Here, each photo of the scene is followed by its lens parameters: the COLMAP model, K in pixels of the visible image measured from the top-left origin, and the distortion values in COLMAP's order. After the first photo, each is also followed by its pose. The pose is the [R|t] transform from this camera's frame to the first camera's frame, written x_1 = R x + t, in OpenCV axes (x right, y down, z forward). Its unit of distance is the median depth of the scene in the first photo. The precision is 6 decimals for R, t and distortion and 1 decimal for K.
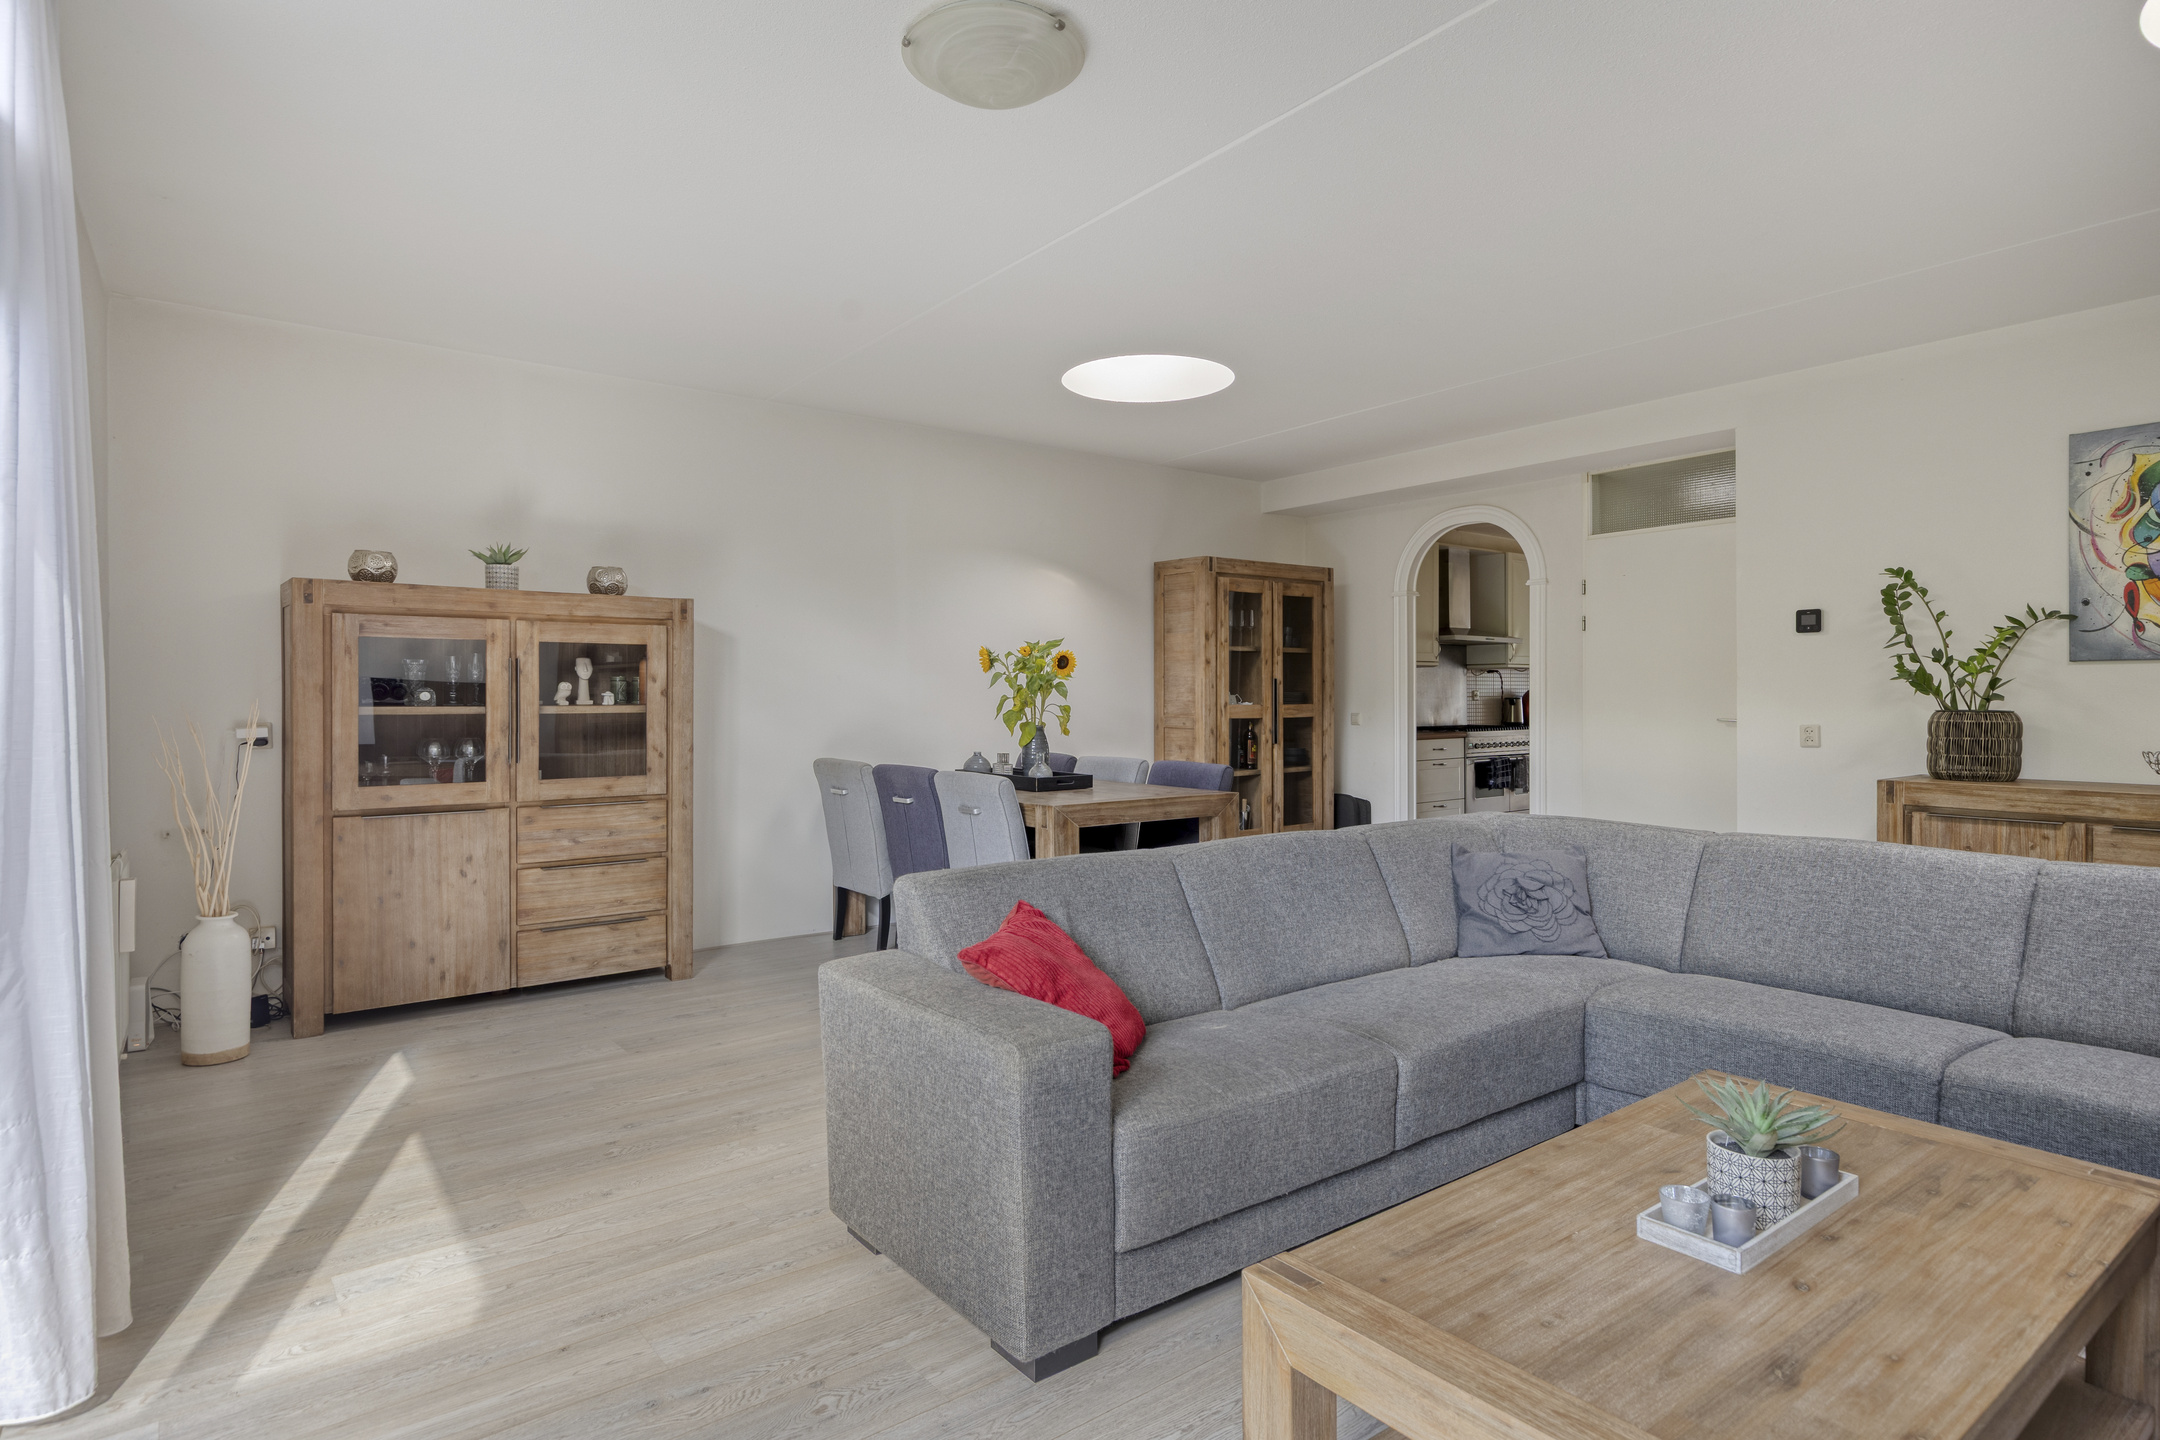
lens RADIAL K [[1160.4, 0, 1085.5], [0, 1160.4, 703.3], [0, 0, 1]] dist [-0.002135, 0.001642]
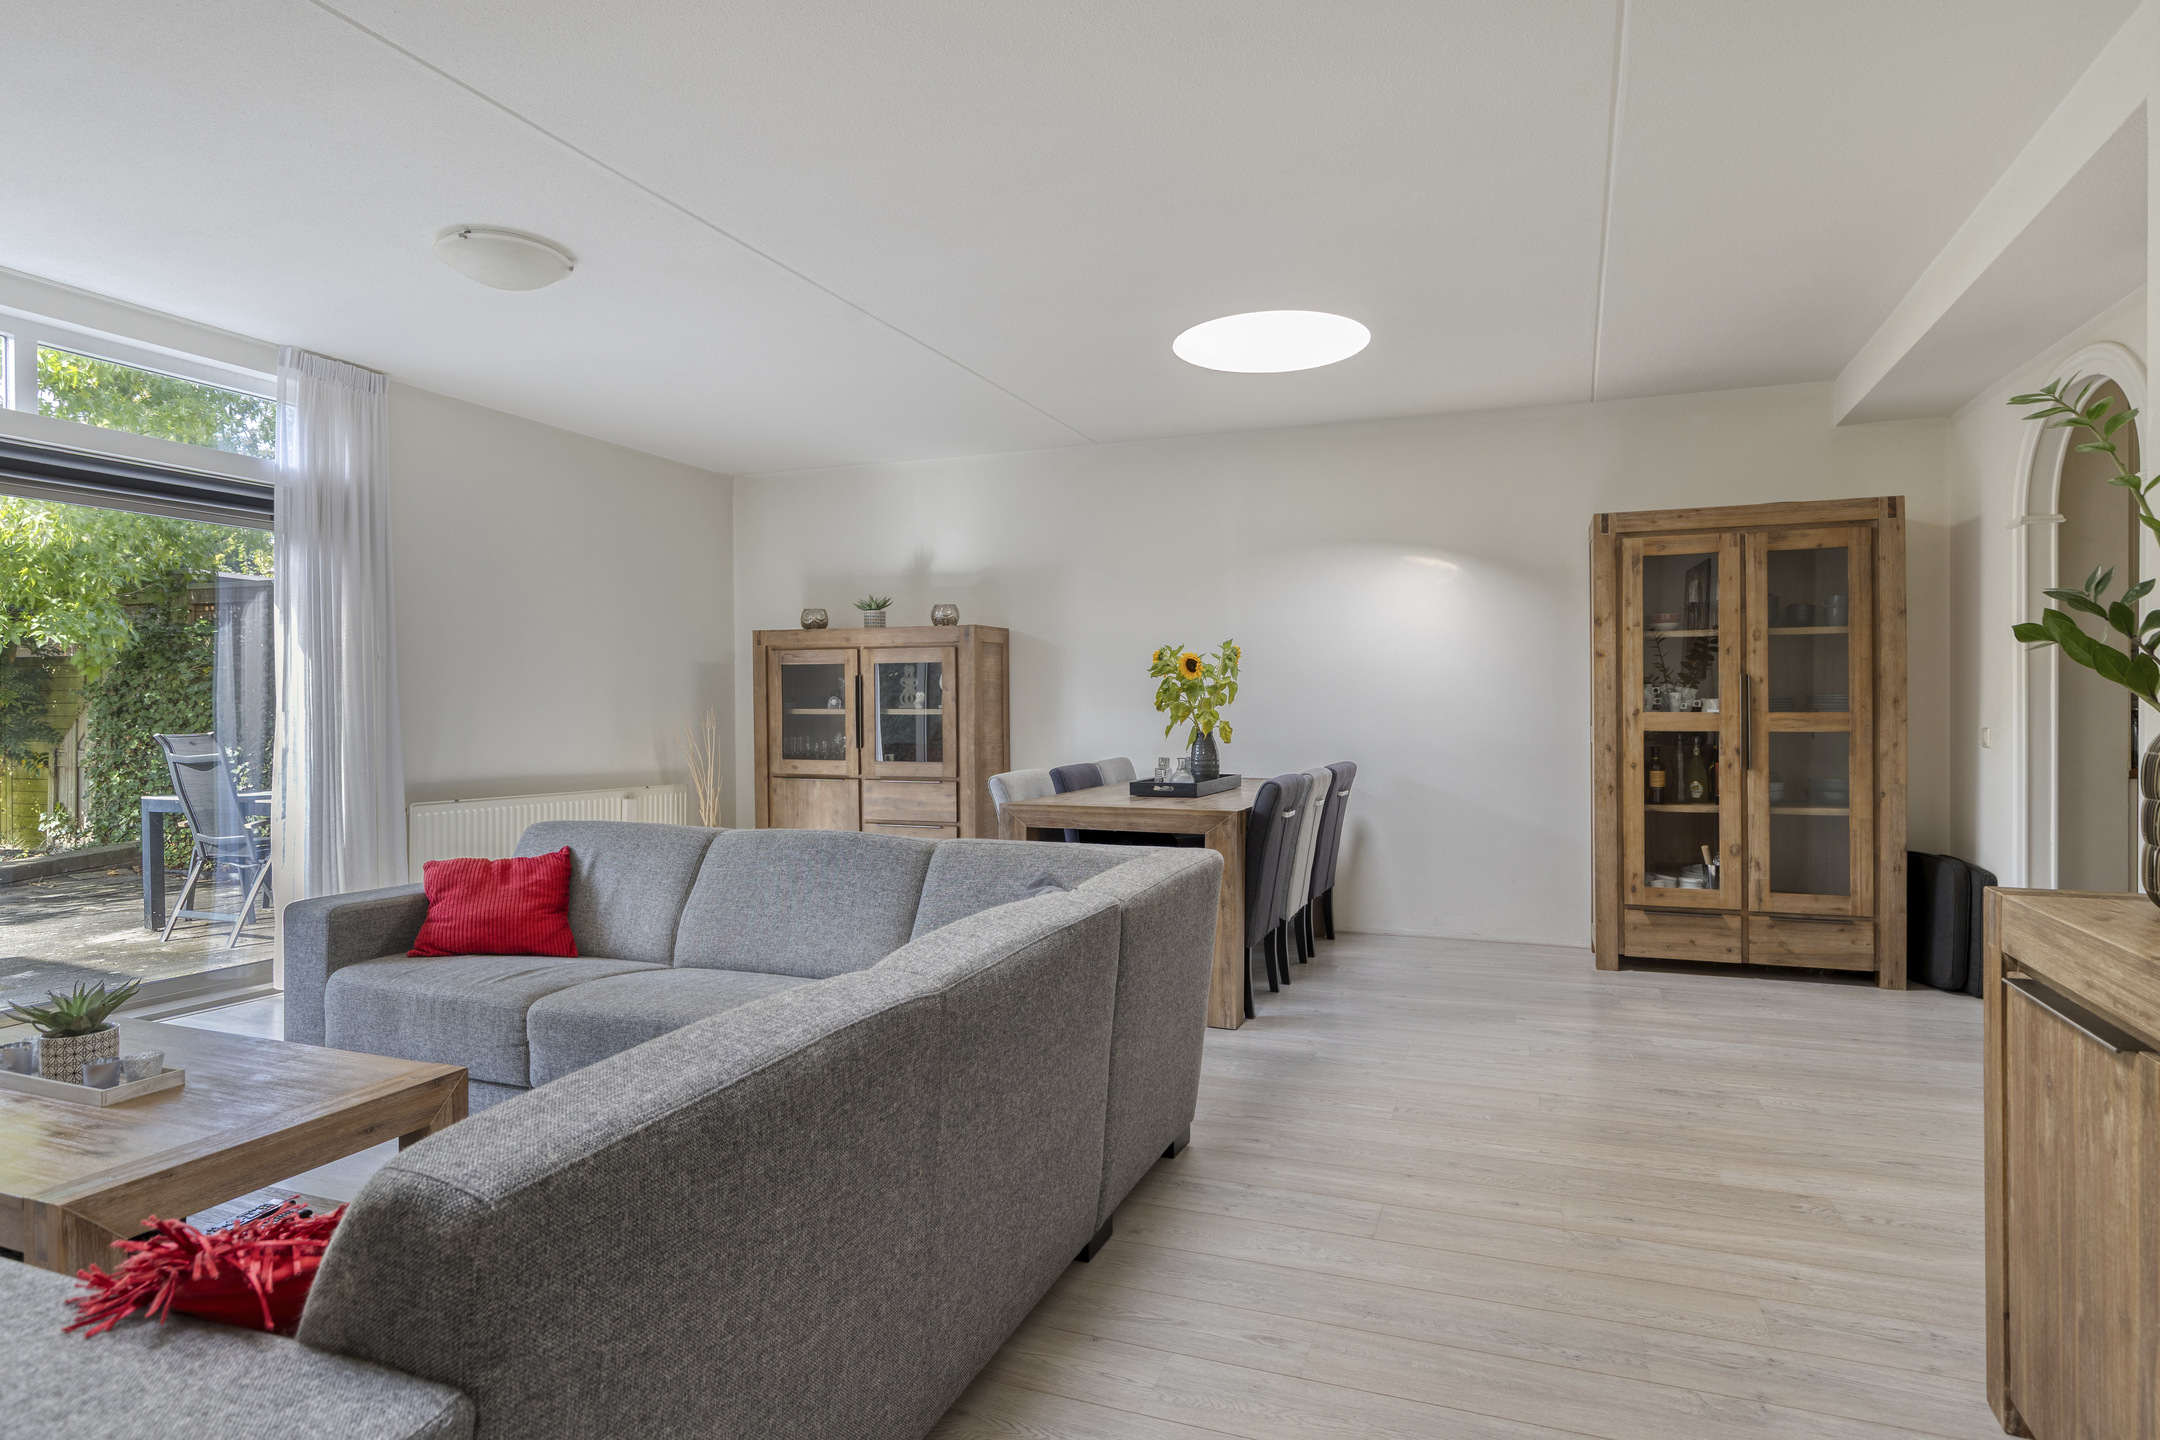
lens RADIAL K [[1160.4, 0, 1081.9], [0, 1160.4, 713.1], [0, 0, 1]] dist [-0.002135, 0.001642]
pose [[0.508598, 0.004563, -0.860992, 0.882633], [-0.004461, 0.999987, 0.002664, 0.002286], [0.860992, 0.002486, 0.508612, 0.498690]]
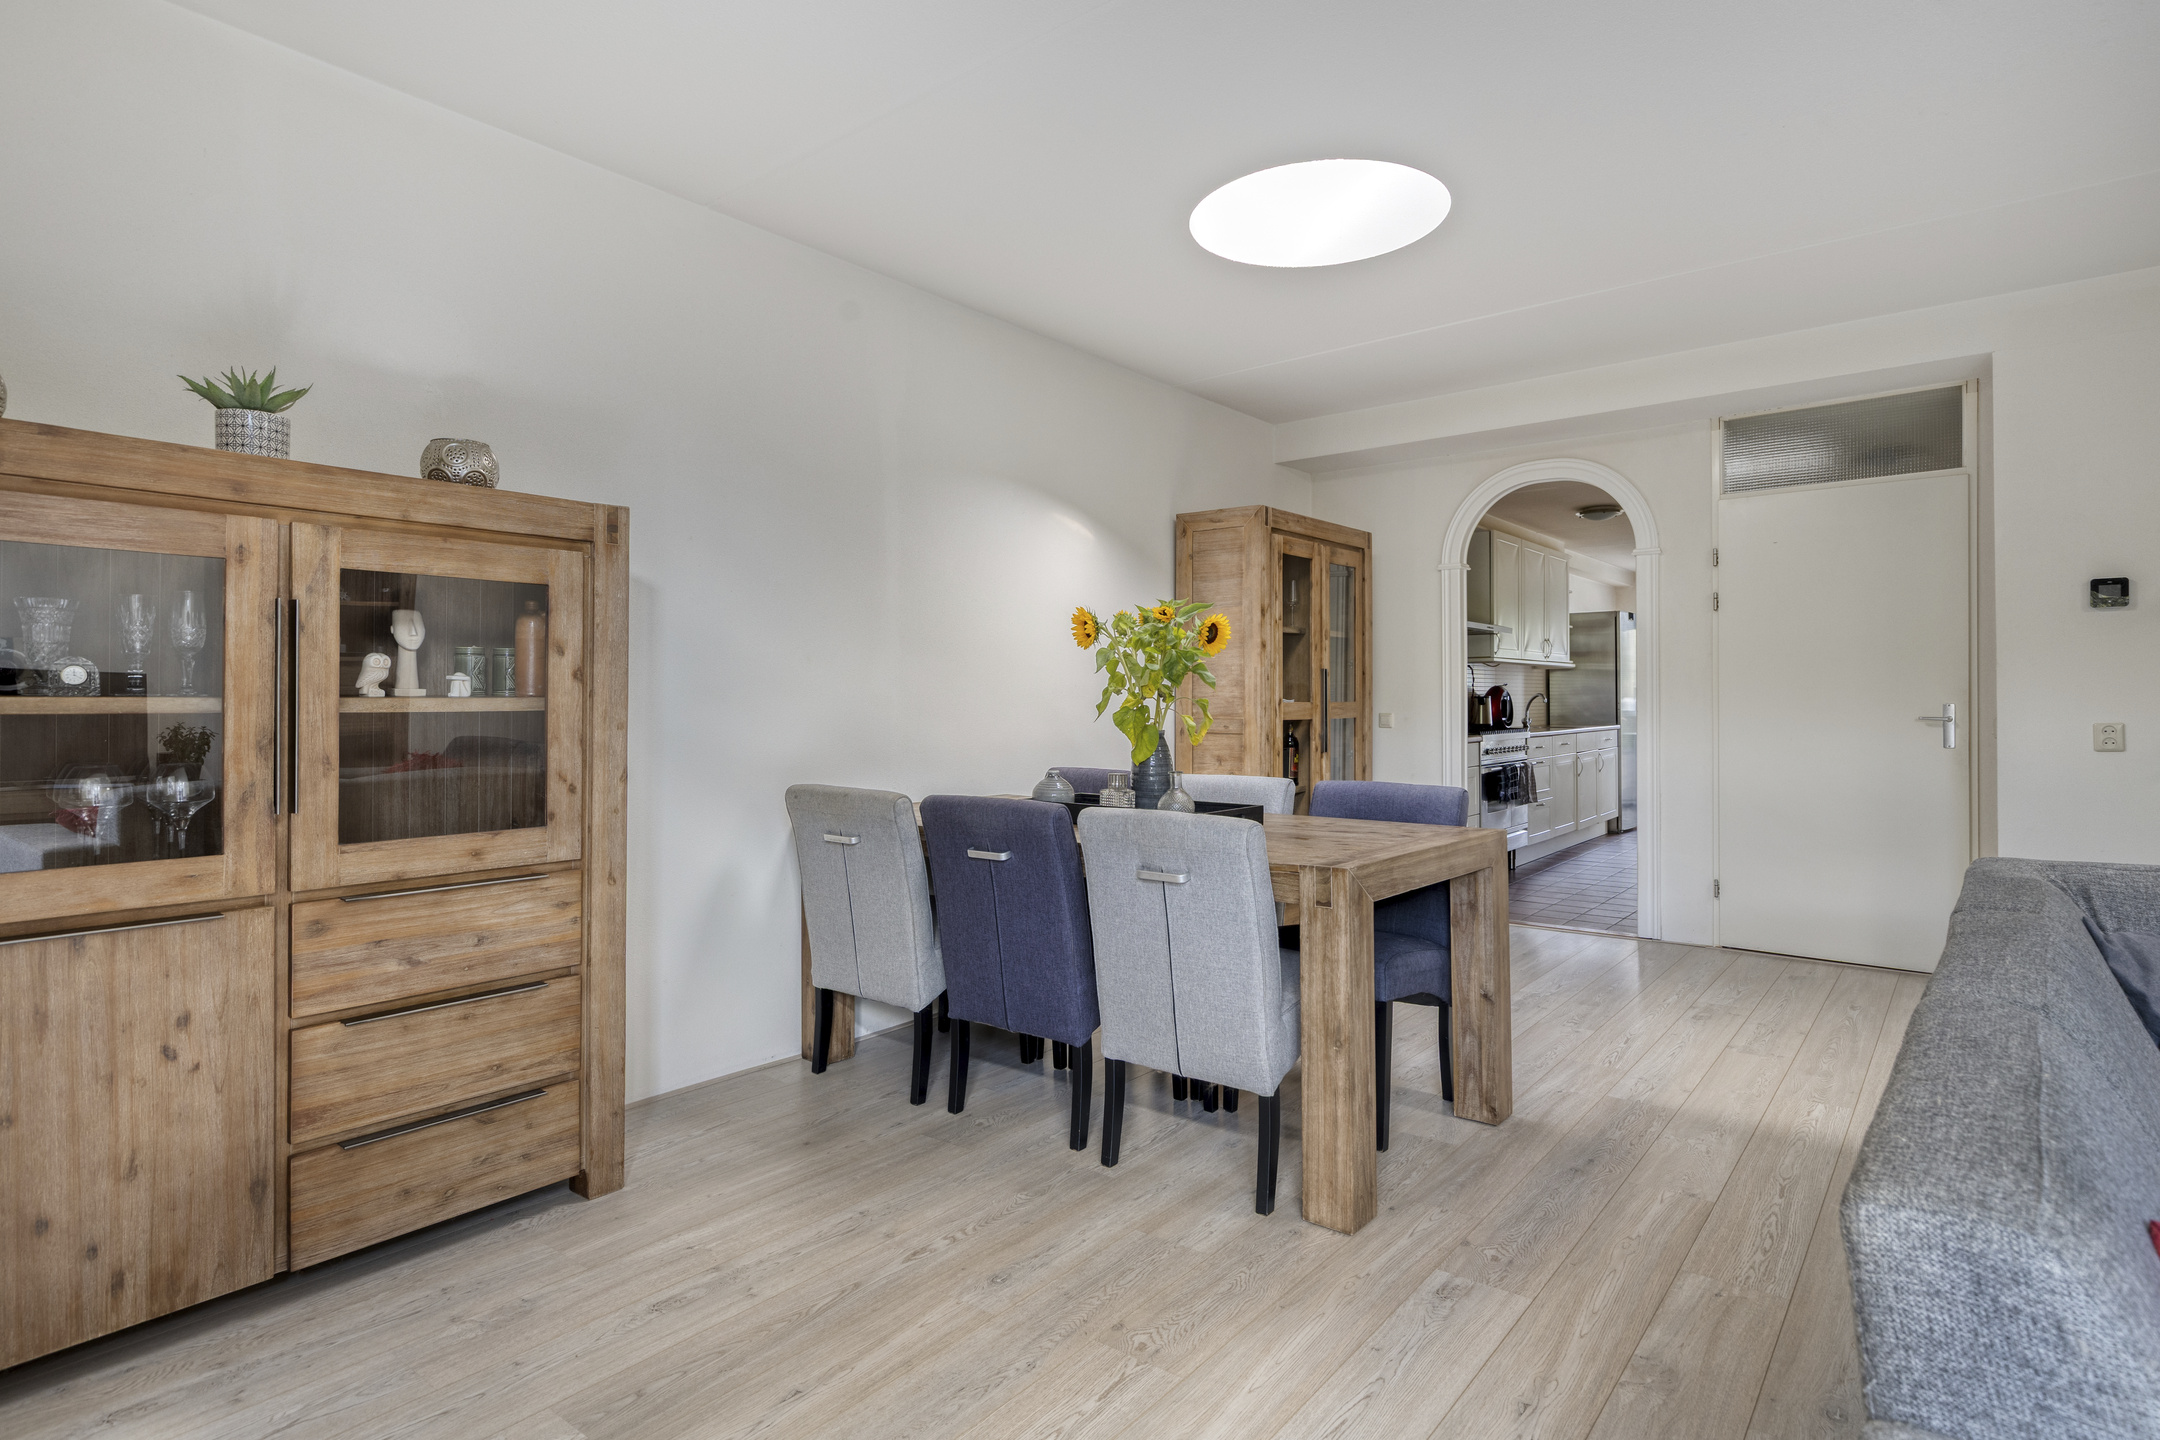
lens RADIAL K [[1160.4, 0, 1084.3], [0, 1160.4, 698.4], [0, 0, 1]] dist [-0.002135, 0.001642]
pose [[0.973264, -0.000170, 0.229691, -0.275109], [0.002265, 0.999958, -0.008859, 0.008129], [-0.229679, 0.009143, 0.973223, 0.443287]]
